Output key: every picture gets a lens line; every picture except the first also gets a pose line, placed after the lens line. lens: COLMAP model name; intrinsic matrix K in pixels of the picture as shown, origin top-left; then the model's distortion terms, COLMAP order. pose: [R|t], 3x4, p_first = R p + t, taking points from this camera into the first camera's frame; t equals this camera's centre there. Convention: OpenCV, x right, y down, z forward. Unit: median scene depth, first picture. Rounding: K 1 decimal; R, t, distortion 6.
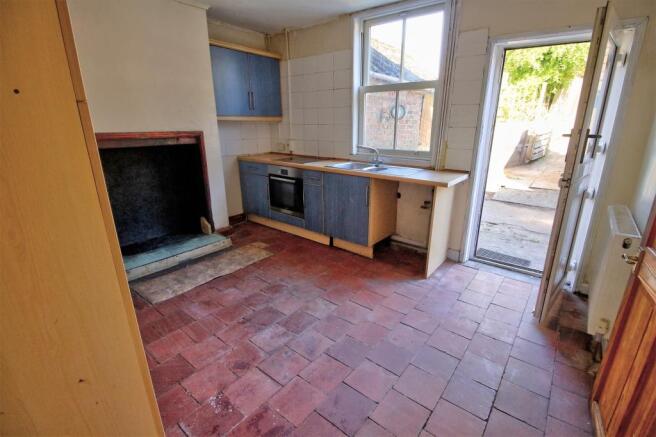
lens RADIAL K [[312.9, 0, 329.1], [0, 312.9, 217.7], [0, 0, 1]] dist [-0.000186, 0.000169]
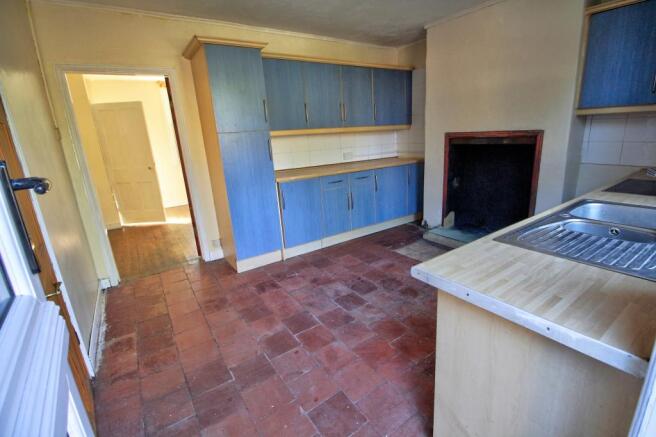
lens RADIAL K [[312.9, 0, 347.4], [0, 312.9, 222.7], [0, 0, 1]] dist [-0.000186, 0.000169]
pose [[-0.276737, 0.274057, -0.921037, 0.837170], [-0.243717, 0.907114, 0.343142, -0.300858], [0.929526, 0.319433, -0.184240, 1.062990]]
